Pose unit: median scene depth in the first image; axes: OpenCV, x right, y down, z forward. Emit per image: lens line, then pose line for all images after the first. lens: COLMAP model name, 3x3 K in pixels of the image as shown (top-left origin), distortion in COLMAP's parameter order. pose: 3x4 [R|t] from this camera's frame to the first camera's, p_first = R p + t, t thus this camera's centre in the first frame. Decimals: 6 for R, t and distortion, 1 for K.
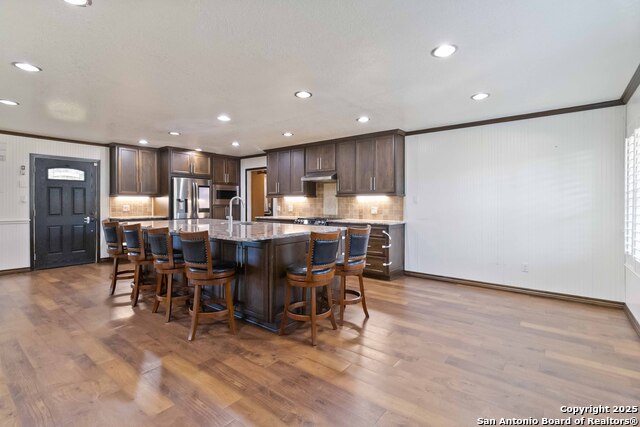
lens RADIAL K [[302.8, 0, 320.6], [0, 302.8, 207.4], [0, 0, 1]] dist [-0.001548, 0.000717]
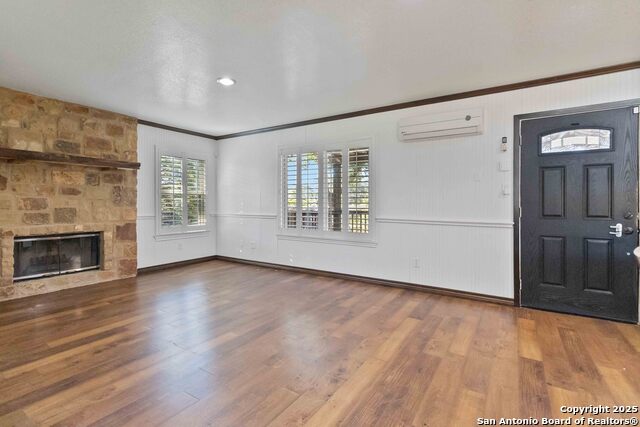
lens RADIAL K [[302.8, 0, 319.7], [0, 302.8, 201.5], [0, 0, 1]] dist [-0.001548, 0.000717]
pose [[0.098486, -0.007989, -0.995106, -0.361738], [-0.016672, 0.999814, -0.009676, 0.009636], [0.994999, 0.017543, 0.098335, 0.513856]]
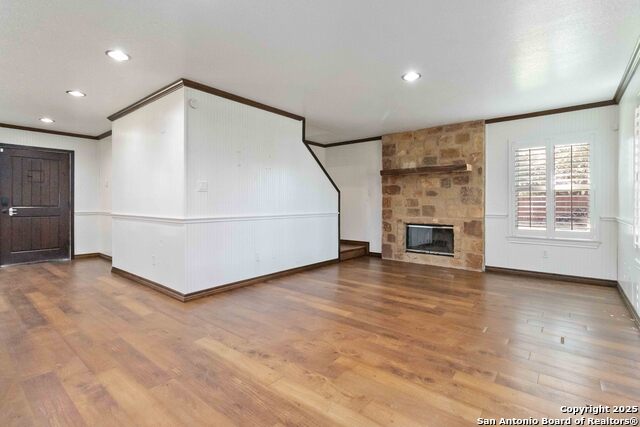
lens RADIAL K [[302.8, 0, 324.5], [0, 302.8, 200.0], [0, 0, 1]] dist [-0.001548, 0.000717]
pose [[-0.999984, -0.001547, 0.005406, -0.789503], [-0.001529, 0.999993, 0.003414, 0.007319], [-0.005411, 0.003406, -0.999980, 0.955185]]
